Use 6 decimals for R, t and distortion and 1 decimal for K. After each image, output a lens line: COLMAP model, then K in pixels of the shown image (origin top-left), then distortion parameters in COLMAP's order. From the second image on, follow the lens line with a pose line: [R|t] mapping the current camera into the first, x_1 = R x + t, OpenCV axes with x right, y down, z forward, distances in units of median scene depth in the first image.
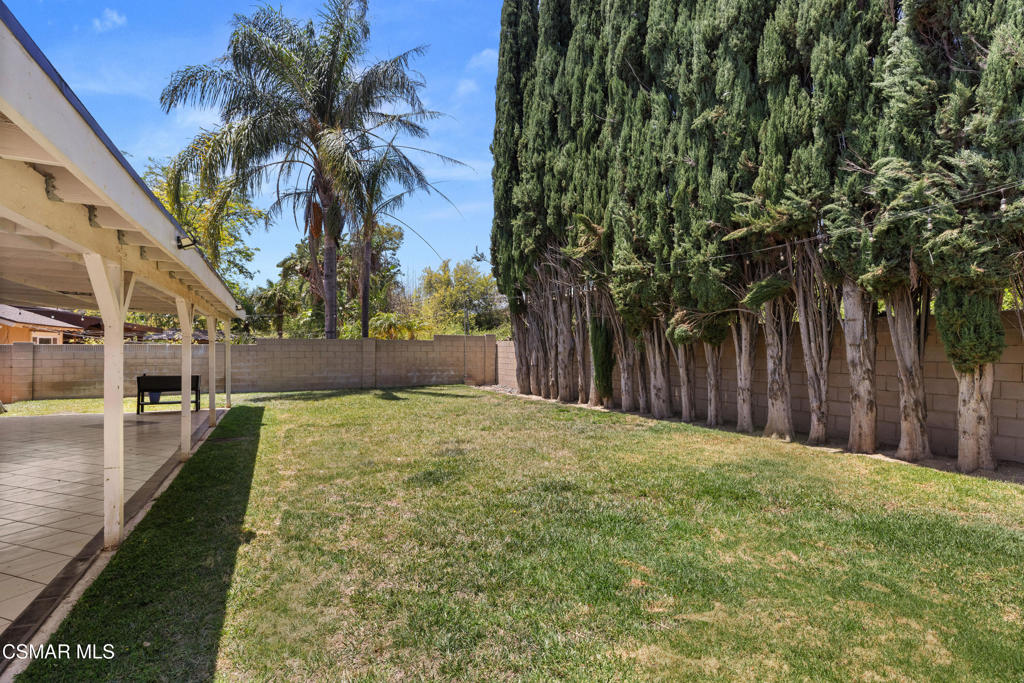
lens RADIAL K [[516.5, 0, 511.0], [0, 516.5, 339.6], [0, 0, 1]] dist [-0.003094, 0.002410]
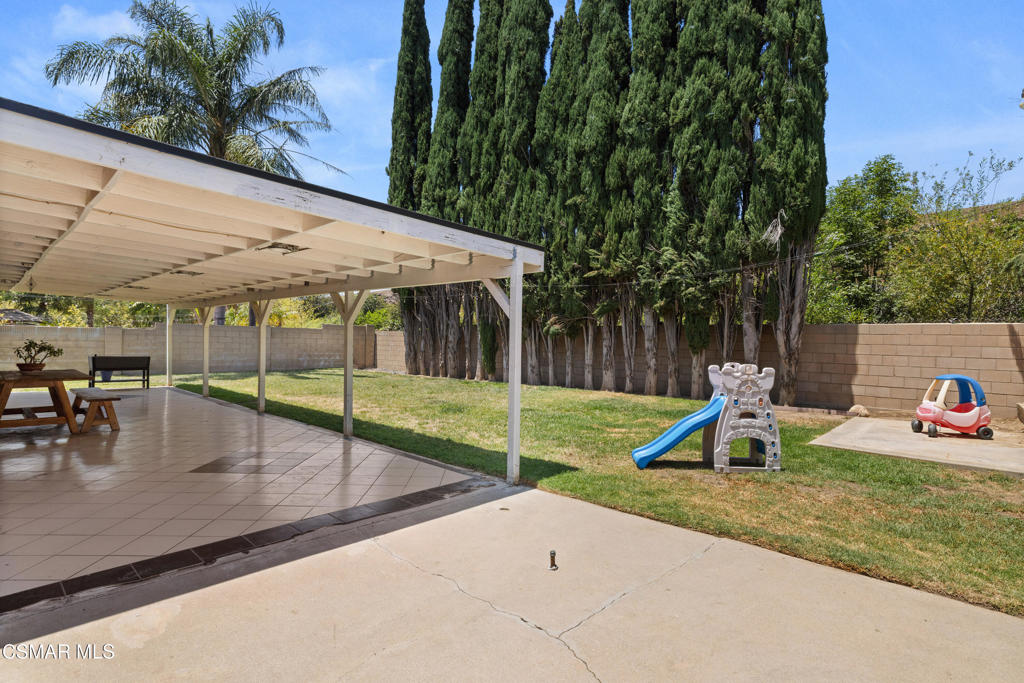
lens RADIAL K [[516.5, 0, 512.9], [0, 516.5, 342.3], [0, 0, 1]] dist [-0.003094, 0.002410]
pose [[0.929406, 0.015093, 0.368751, -0.381352], [-0.024330, 0.999496, 0.020412, -0.005880], [-0.368257, -0.027943, 0.929304, -0.442475]]
